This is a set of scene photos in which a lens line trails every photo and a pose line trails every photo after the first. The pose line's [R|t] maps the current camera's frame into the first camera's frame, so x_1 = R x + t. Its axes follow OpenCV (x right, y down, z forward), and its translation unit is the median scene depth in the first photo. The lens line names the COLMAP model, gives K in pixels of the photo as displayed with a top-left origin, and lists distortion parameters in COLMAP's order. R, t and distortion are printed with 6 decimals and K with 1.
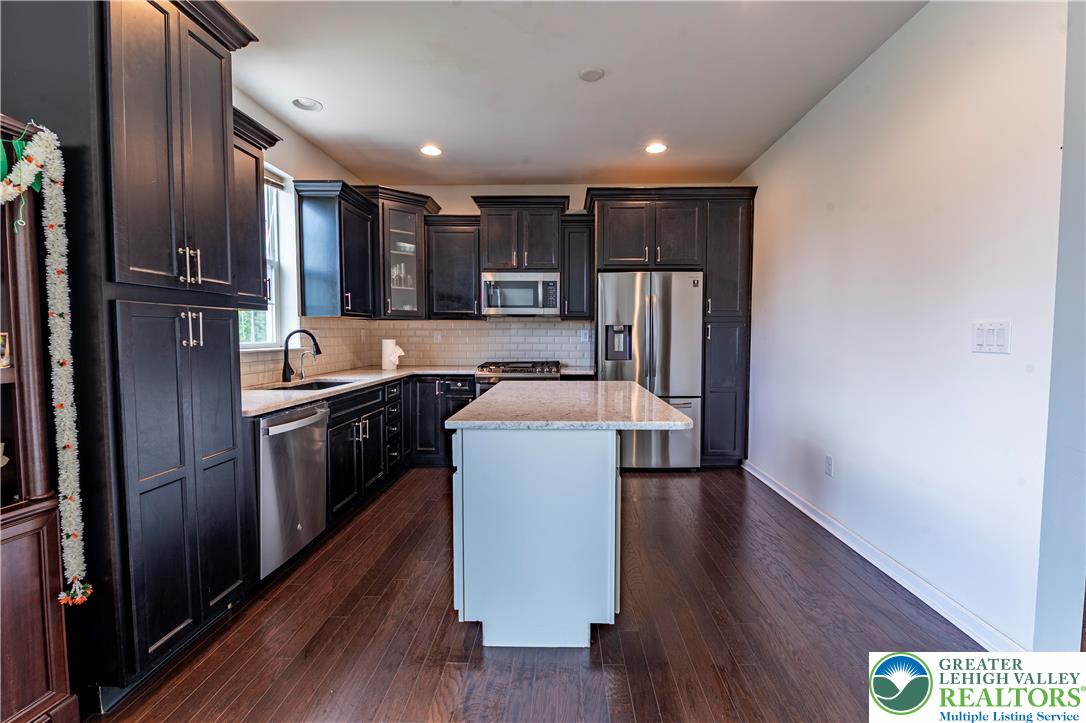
lens RADIAL K [[480.5, 0, 556.9], [0, 480.5, 360.5], [0, 0, 1]] dist [0.000017, -0.001146]
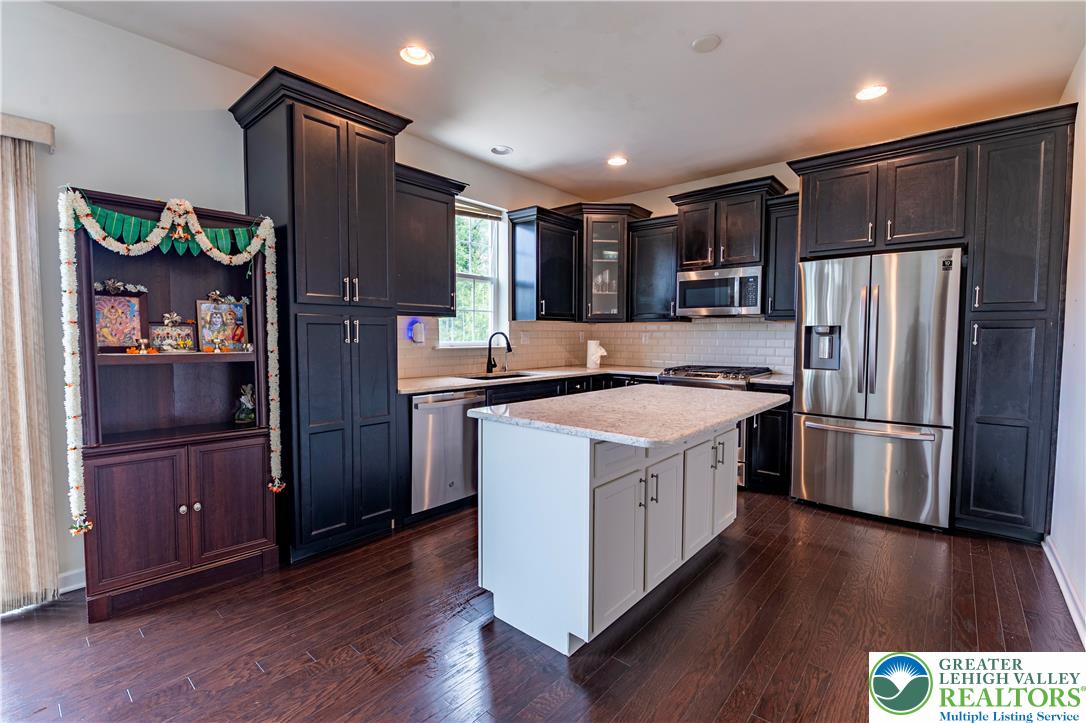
lens RADIAL K [[480.5, 0, 556.9], [0, 480.5, 360.5], [0, 0, 1]] dist [0.000017, -0.001146]
pose [[0.779047, 0.036674, -0.625892, 0.339280], [-0.039090, 0.999187, 0.009891, -0.007166], [0.625746, 0.016761, 0.779847, 0.113859]]
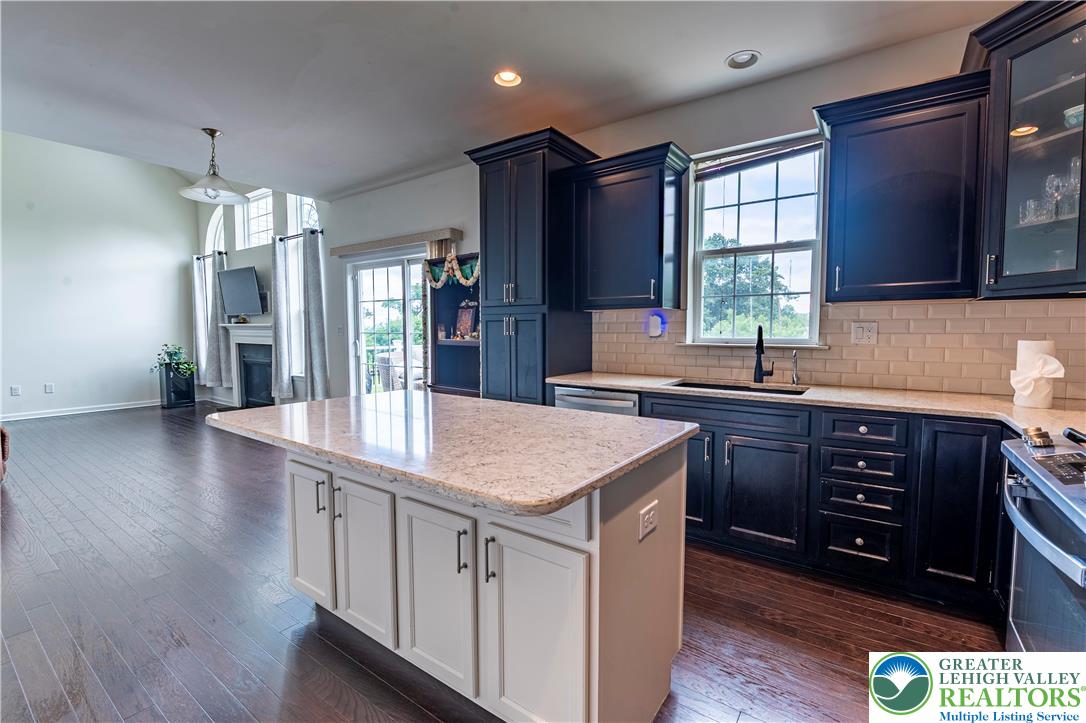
lens RADIAL K [[476.6, 0, 546.6], [0, 476.6, 360.6], [0, 0, 1]] dist [0.000540, -0.000410]
pose [[-0.570157, 0.060828, -0.819281, 0.352933], [-0.042004, 0.993792, 0.103017, -0.065224], [0.820461, 0.093148, -0.564063, 1.085355]]
